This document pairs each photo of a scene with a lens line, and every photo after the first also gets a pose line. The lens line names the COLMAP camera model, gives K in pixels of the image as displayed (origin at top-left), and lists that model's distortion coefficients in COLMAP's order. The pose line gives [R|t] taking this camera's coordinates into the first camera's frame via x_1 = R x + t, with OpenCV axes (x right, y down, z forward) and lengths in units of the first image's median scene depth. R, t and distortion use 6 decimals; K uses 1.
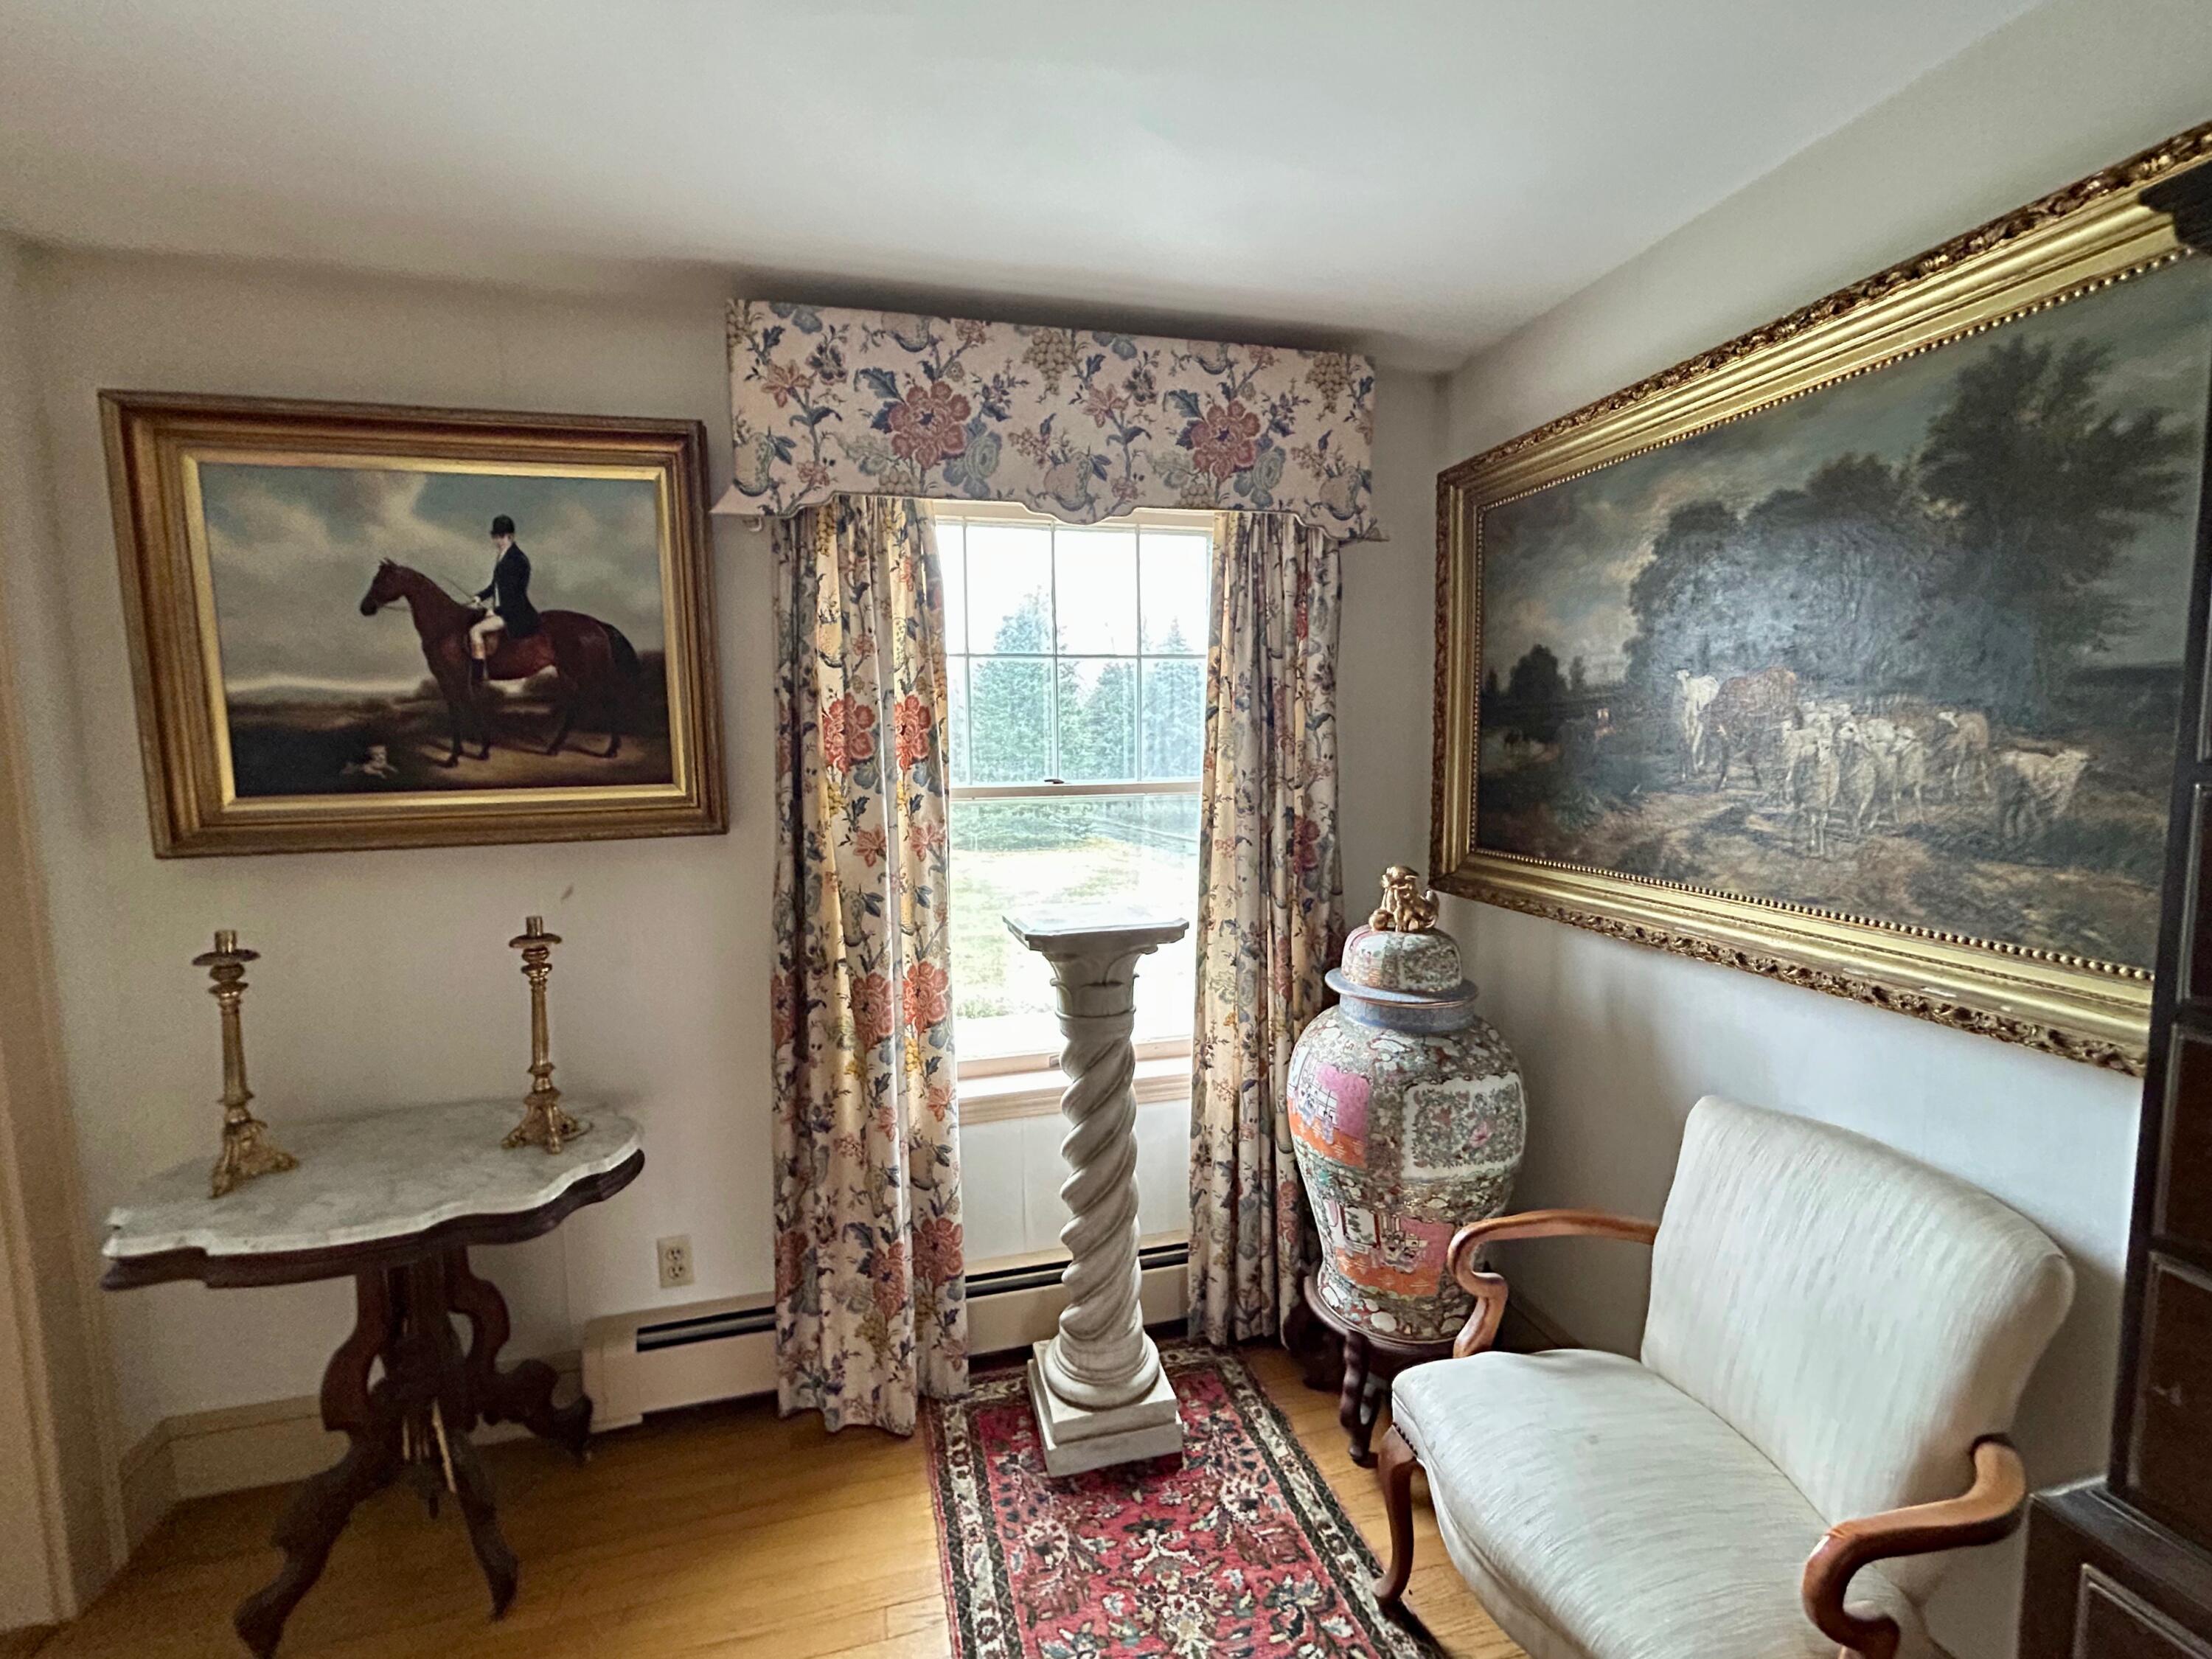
lens RADIAL K [[902.3, 0, 1098.2], [0, 902.3, 816.7], [0, 0, 1]] dist [0.000269, 0.000661]
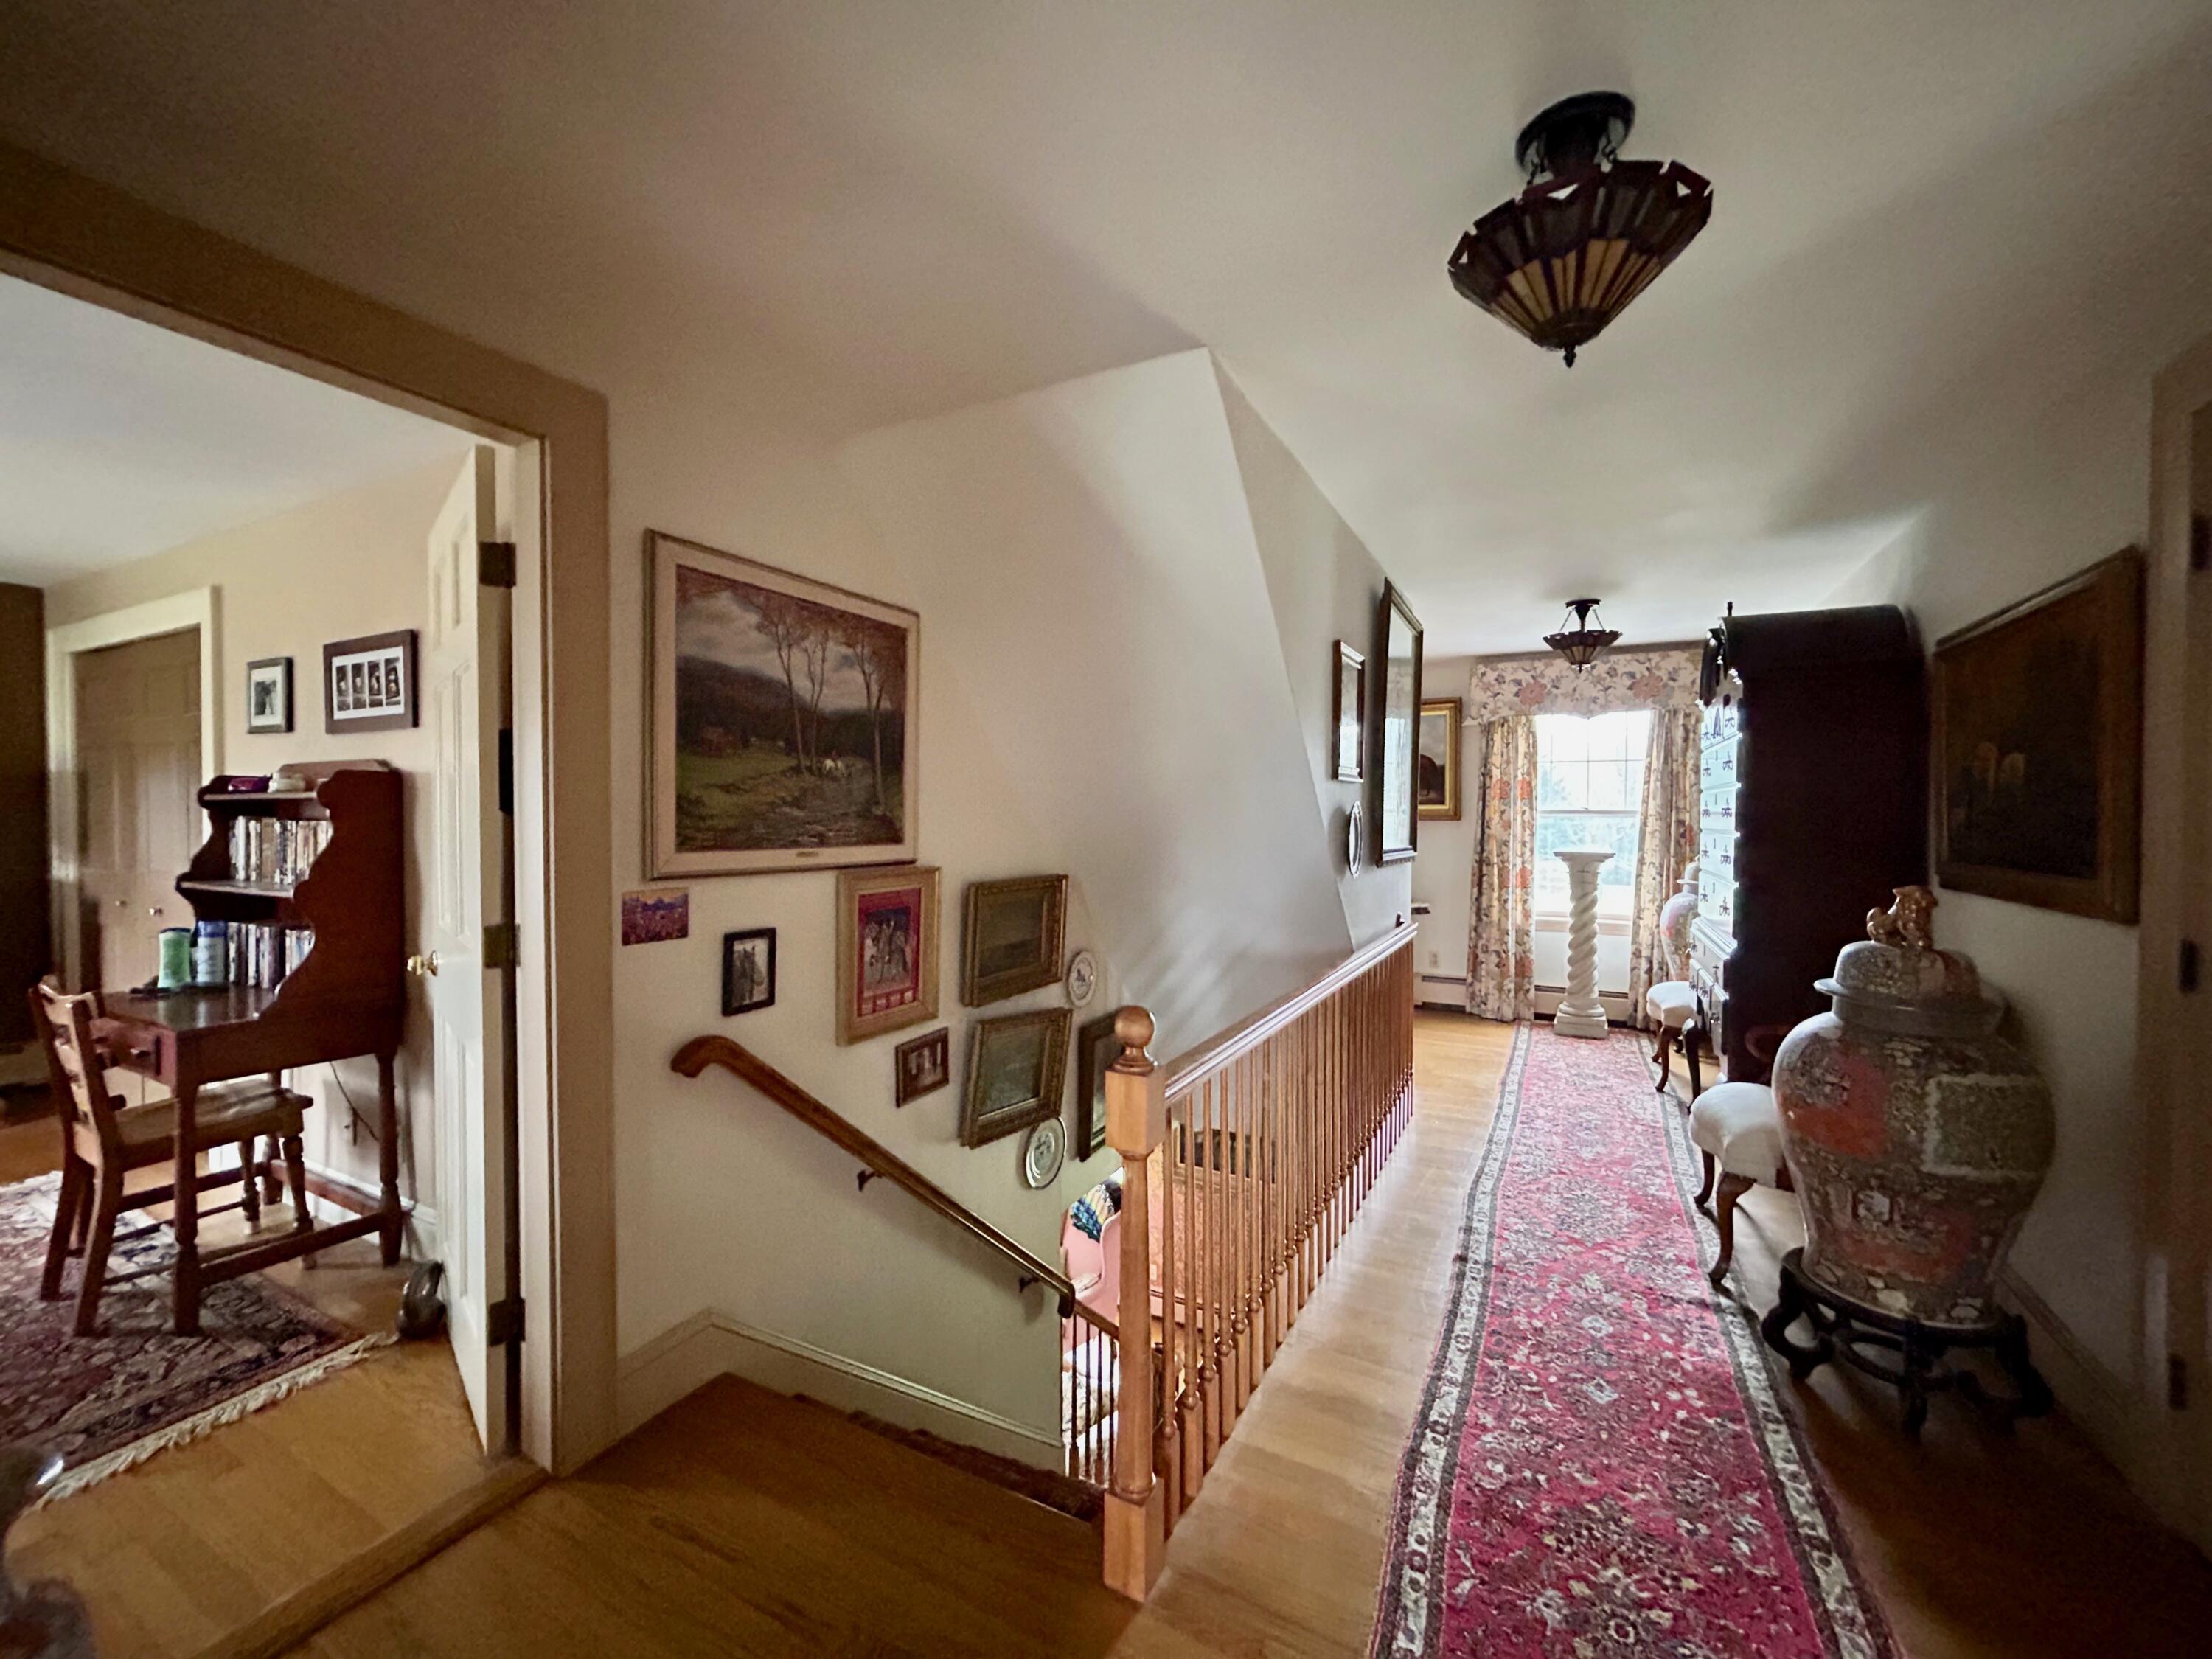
lens RADIAL K [[902.3, 0, 1107.2], [0, 902.3, 824.4], [0, 0, 1]] dist [0.000269, 0.000661]
pose [[0.751233, 0.025416, -0.659547, 0.747749], [-0.080632, 0.995308, -0.053485, 0.299718], [0.655093, 0.093360, 0.749758, -2.186507]]
